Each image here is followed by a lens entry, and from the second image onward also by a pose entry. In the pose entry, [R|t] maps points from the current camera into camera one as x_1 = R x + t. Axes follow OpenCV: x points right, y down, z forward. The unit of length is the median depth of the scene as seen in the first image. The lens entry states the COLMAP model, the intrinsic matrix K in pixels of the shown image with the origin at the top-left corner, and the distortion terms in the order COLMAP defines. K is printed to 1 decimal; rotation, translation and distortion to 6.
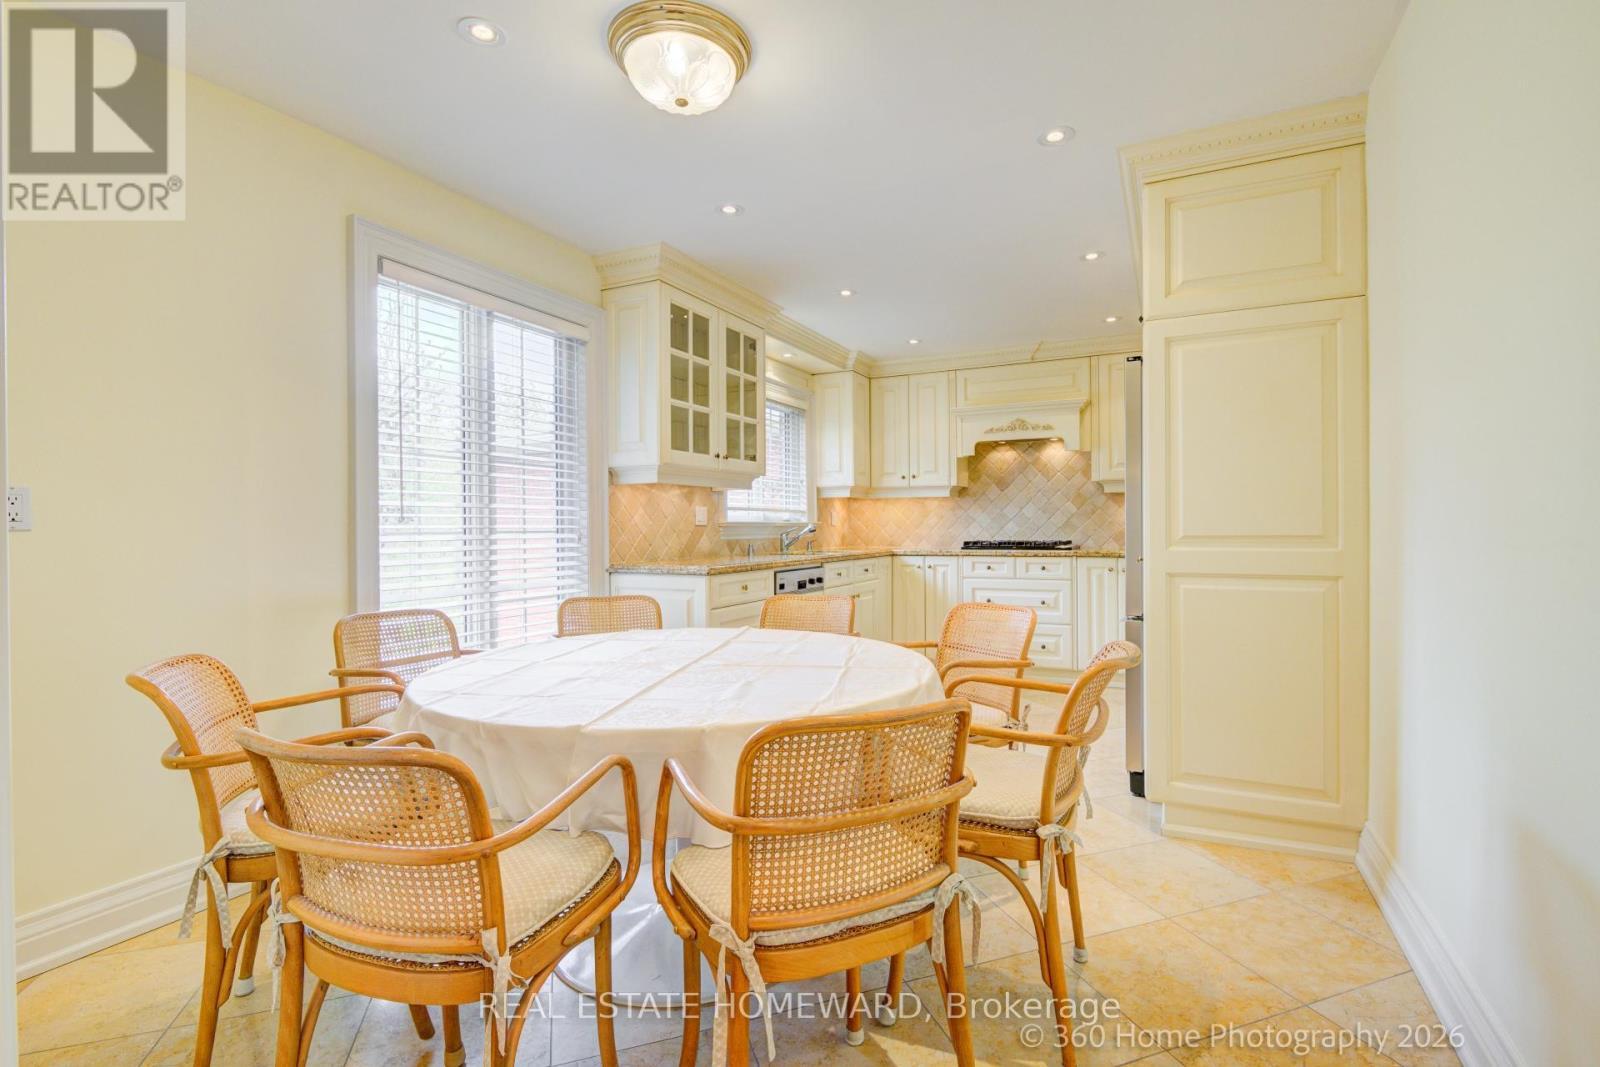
lens RADIAL K [[735.2, 0, 807.9], [0, 735.2, 528.6], [0, 0, 1]] dist [0.000442, 0.000468]
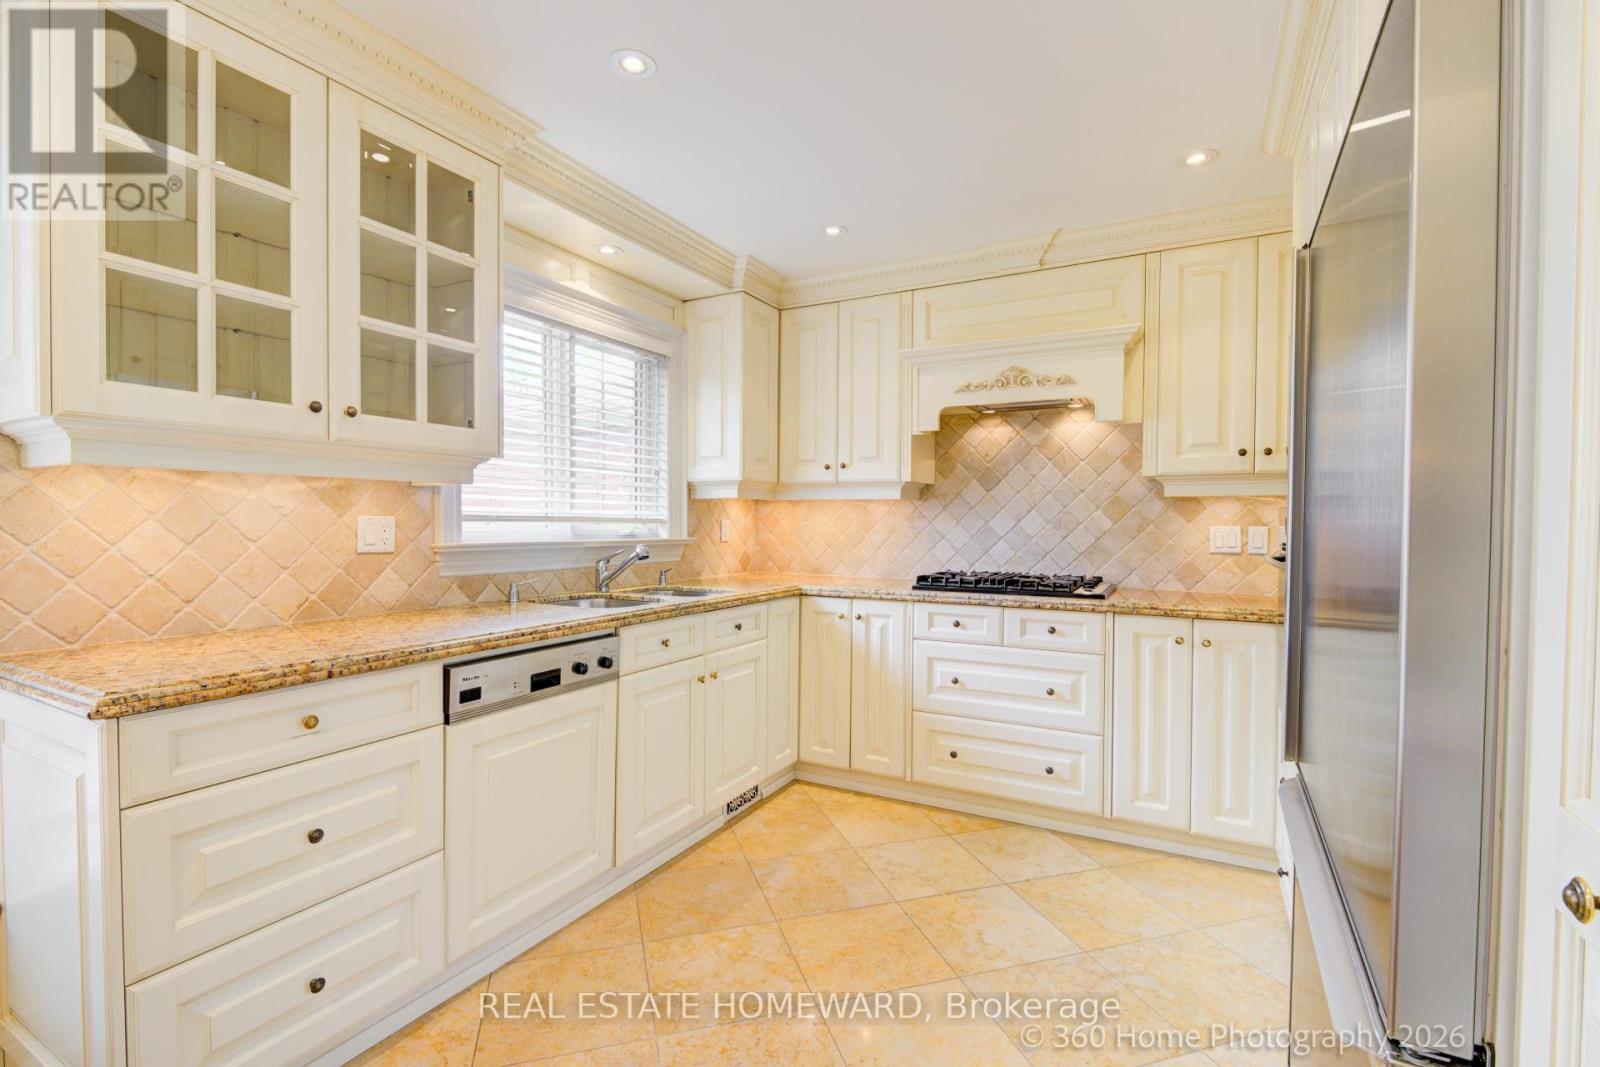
lens RADIAL K [[727.2, 0, 786.3], [0, 727.2, 535.8], [0, 0, 1]] dist [0.000477, 0.000315]
pose [[0.998757, 0.014954, -0.047542, 0.134845], [-0.014172, 0.999759, 0.016757, -0.023201], [0.047781, -0.016062, 0.998729, 0.412879]]
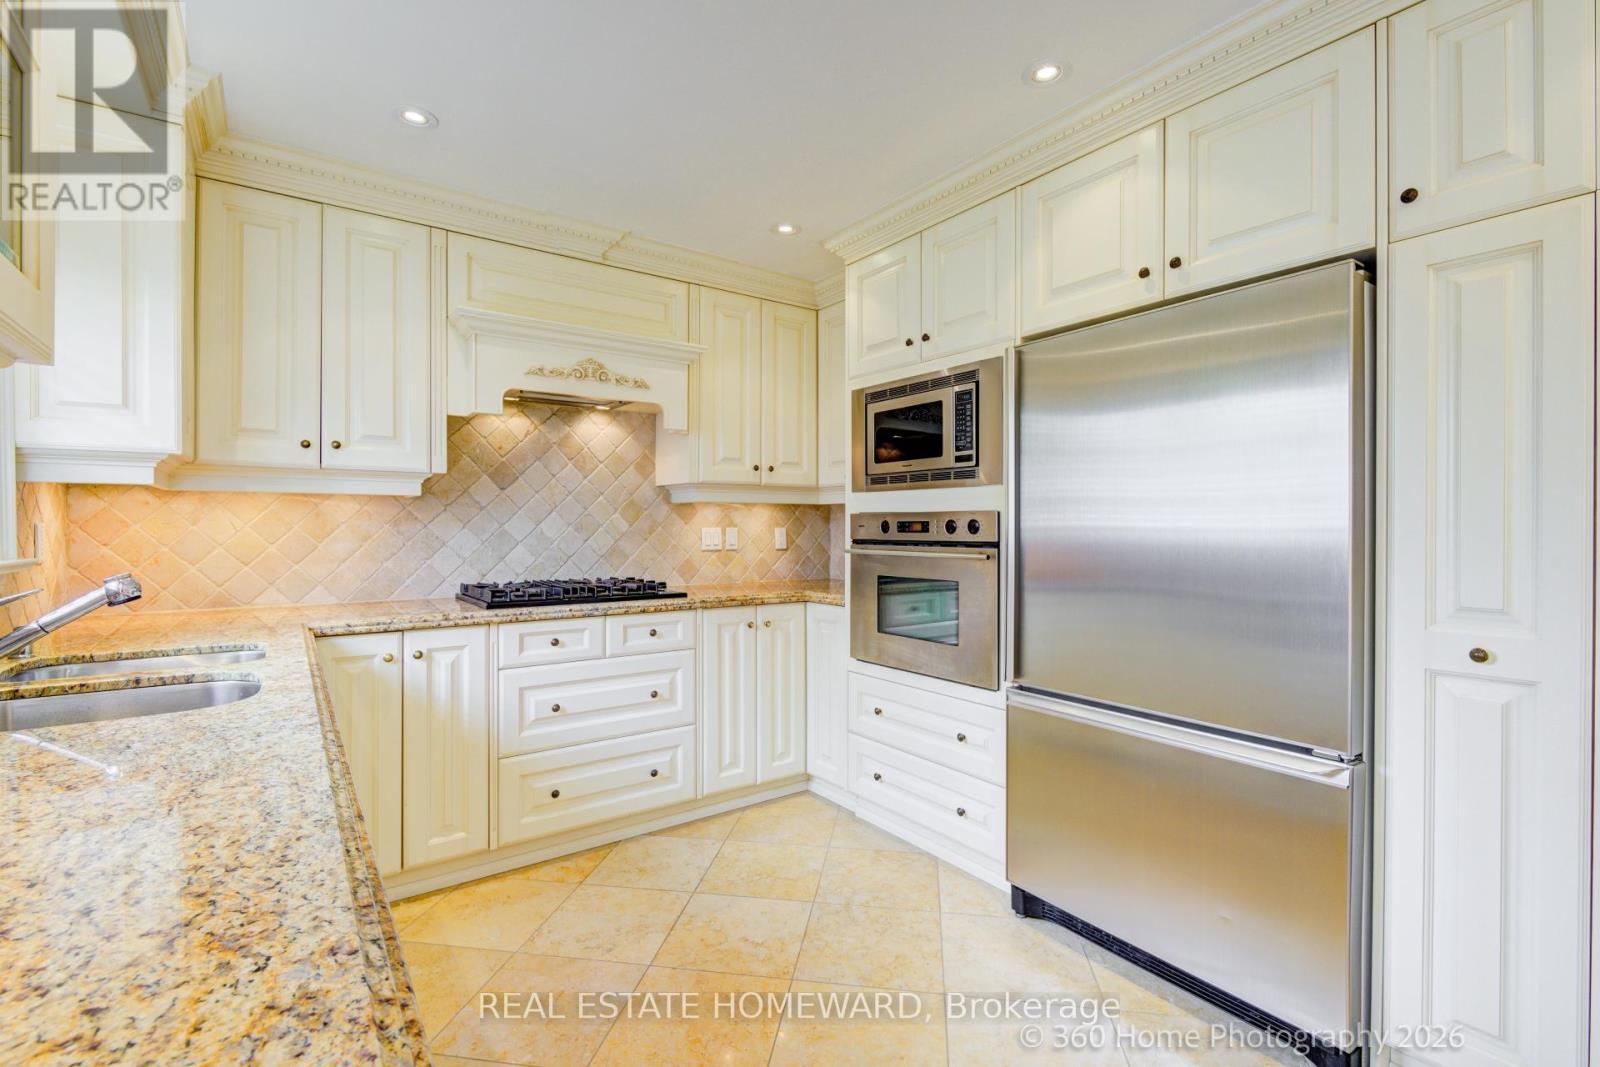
lens RADIAL K [[735.2, 0, 807.9], [0, 735.2, 528.6], [0, 0, 1]] dist [0.000442, 0.000468]
pose [[0.463886, 0.005355, 0.885879, -0.115695], [-0.001442, 0.999985, -0.005290, -0.021600], [-0.885894, 0.001176, 0.463886, 0.597804]]
